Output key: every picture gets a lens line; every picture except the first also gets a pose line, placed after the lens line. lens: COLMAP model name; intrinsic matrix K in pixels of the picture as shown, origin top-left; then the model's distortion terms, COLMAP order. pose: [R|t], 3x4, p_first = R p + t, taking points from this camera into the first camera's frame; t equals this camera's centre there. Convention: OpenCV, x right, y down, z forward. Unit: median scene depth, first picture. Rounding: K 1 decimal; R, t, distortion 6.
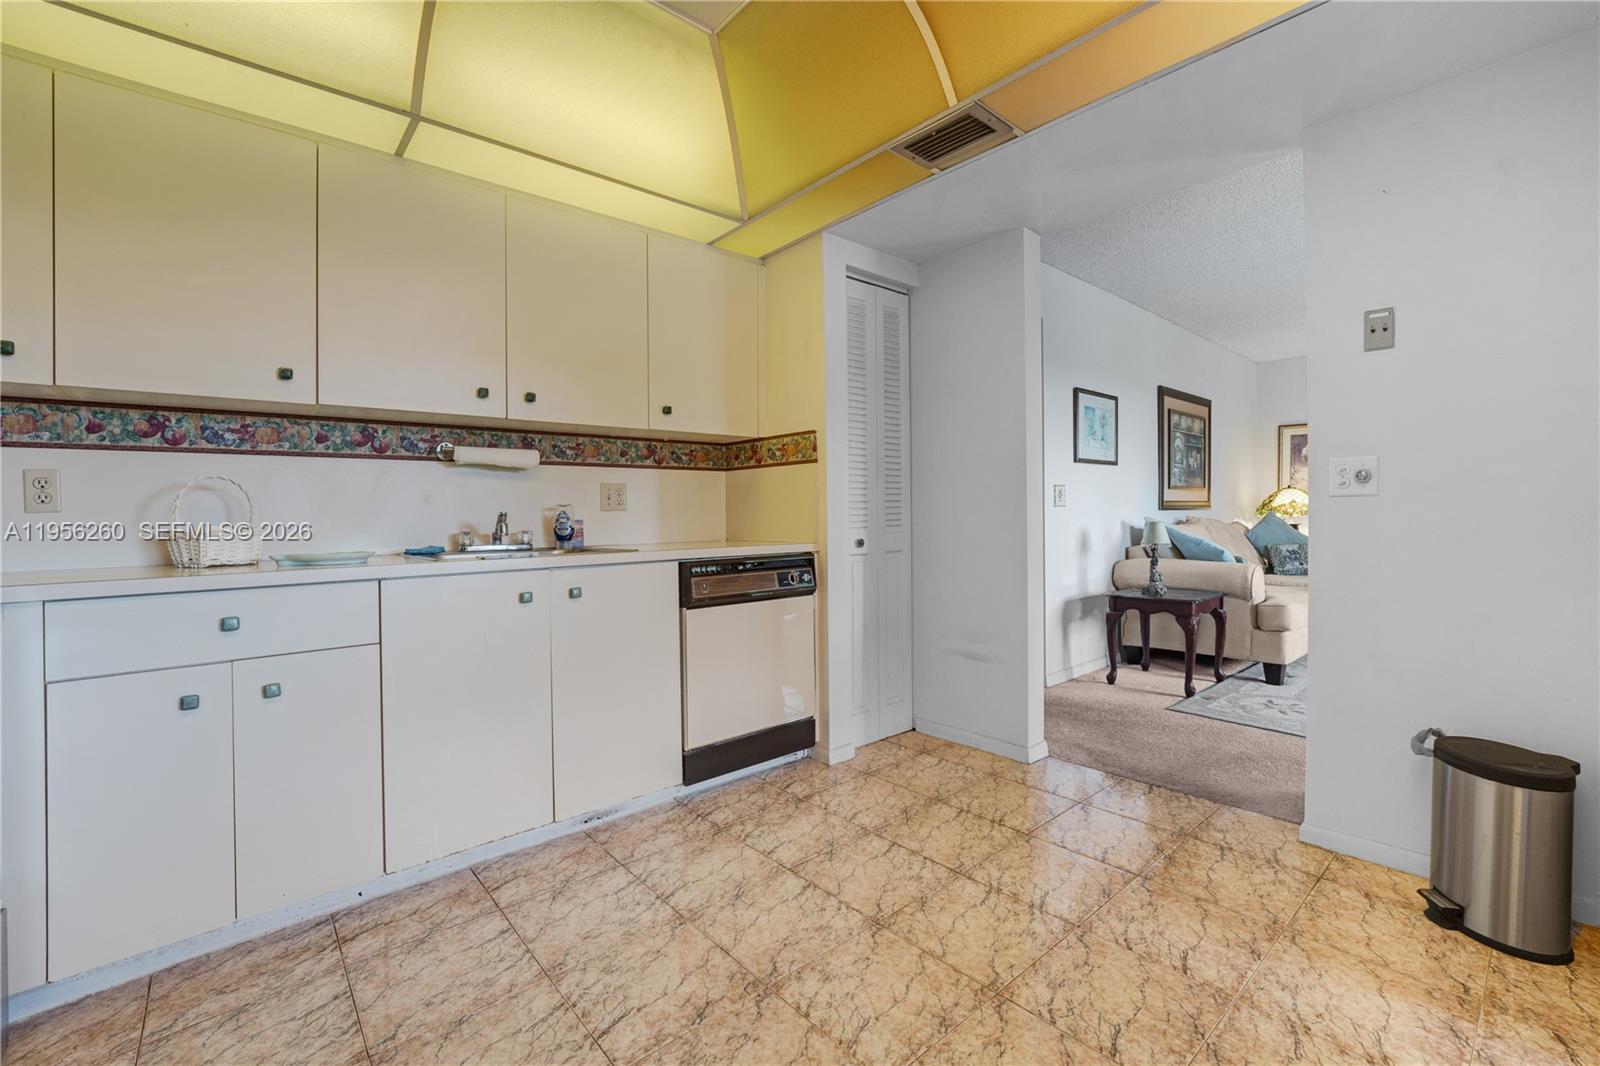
lens RADIAL K [[683.0, 0, 796.1], [0, 683.0, 523.5], [0, 0, 1]] dist [-0.028193, -0.000222]
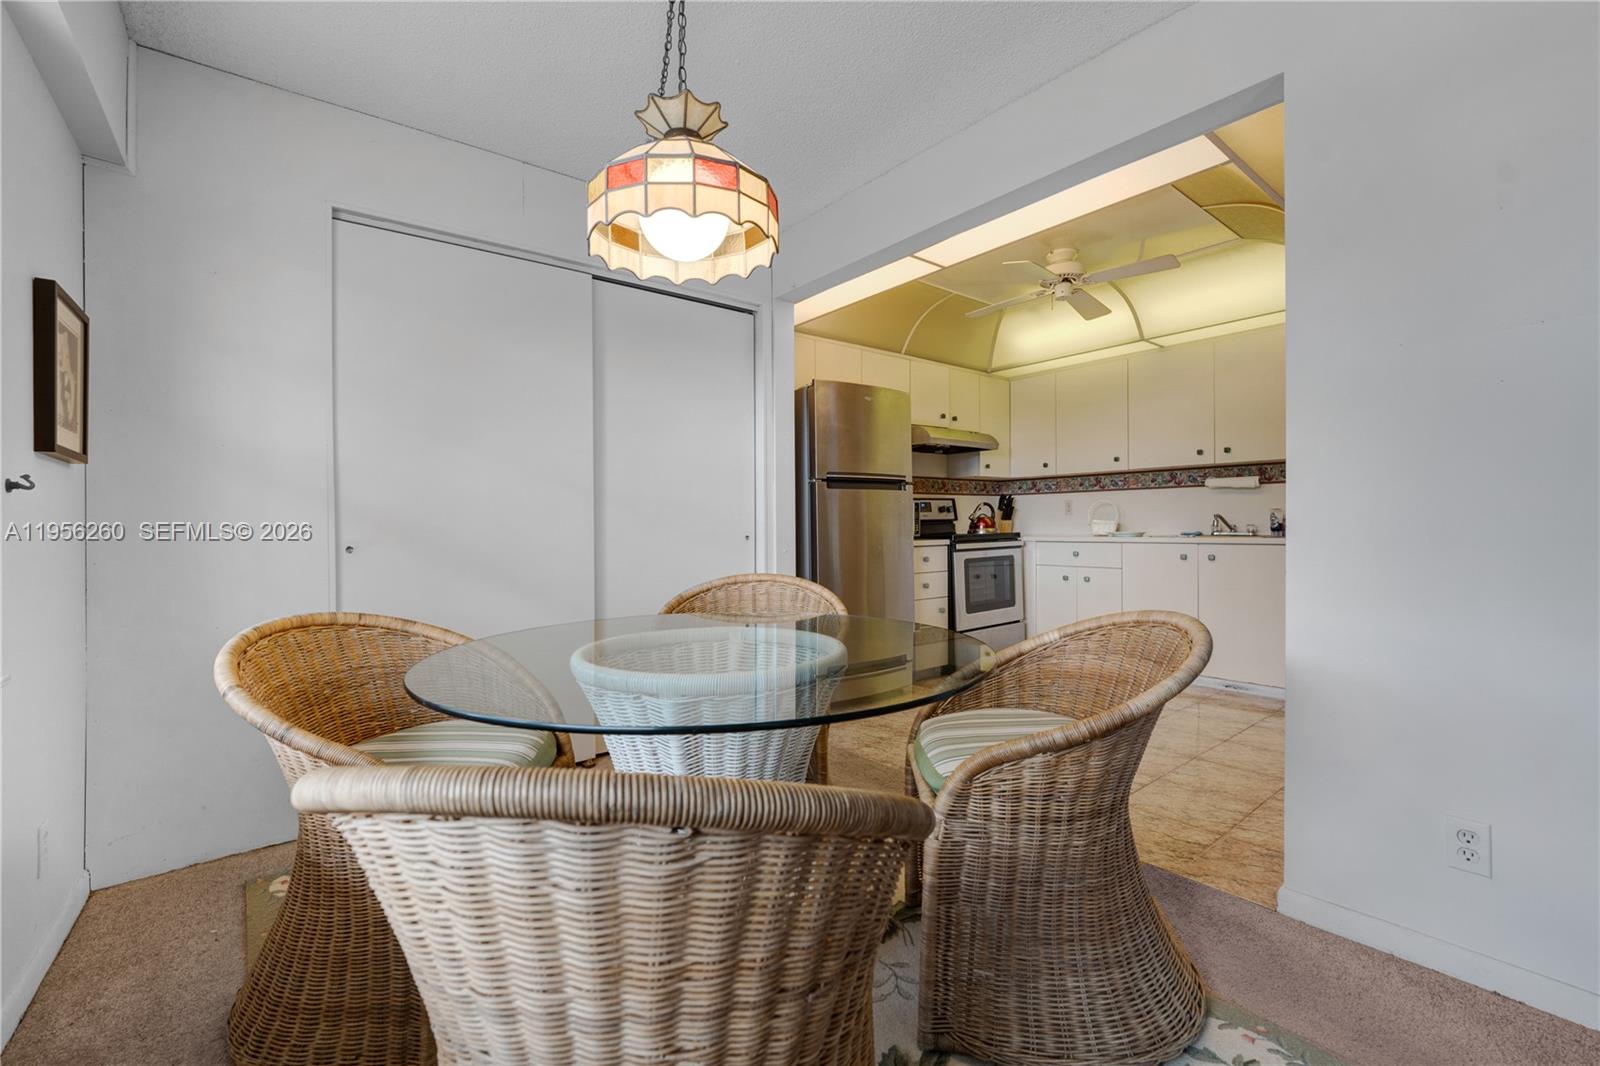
lens RADIAL K [[665.5, 0, 800.0], [0, 665.5, 533.0], [0, 0, 1]] dist [-0.031553, 0.000218]
pose [[-0.042277, 0.028429, -0.998701, 1.243409], [0.000646, 0.999596, 0.028427, -0.014139], [0.999106, 0.000557, -0.042278, -0.050236]]
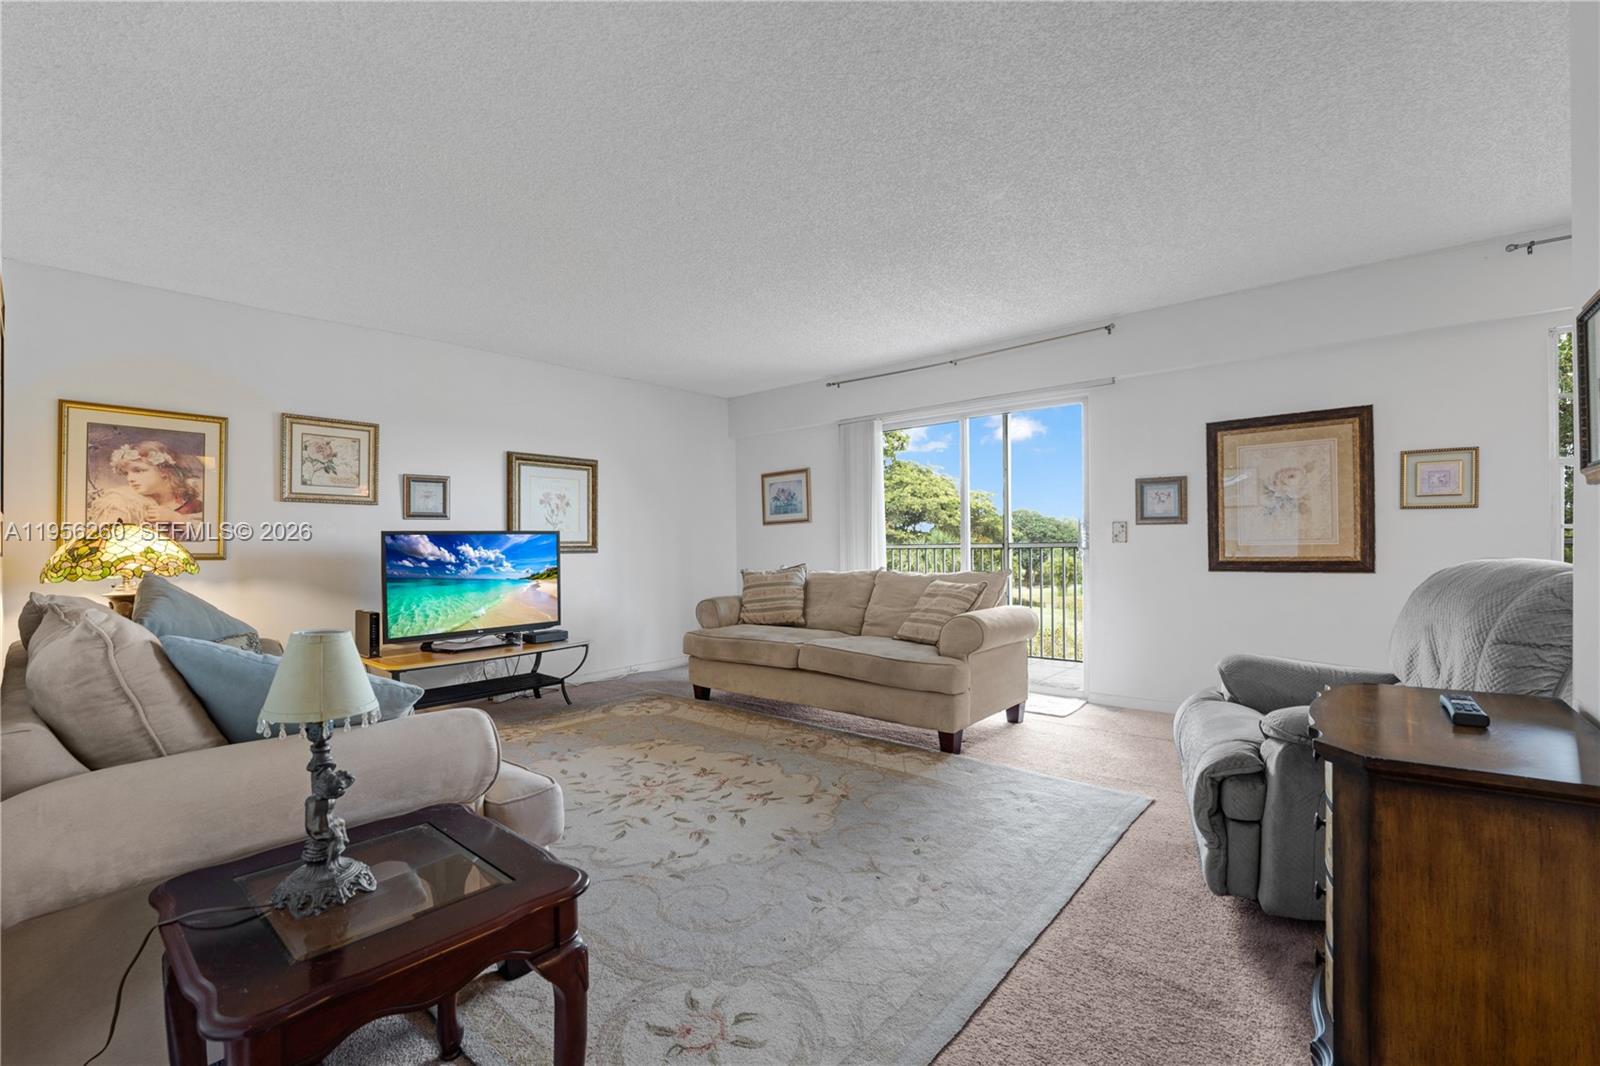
lens RADIAL K [[681.9, 0, 793.1], [0, 681.9, 545.2], [0, 0, 1]] dist [-0.019657, 0.000023]
pose [[-0.142483, 0.011850, 0.989726, 0.365142], [0.027089, 0.999600, -0.008069, -0.043858], [-0.989426, 0.025661, -0.142747, 1.295006]]
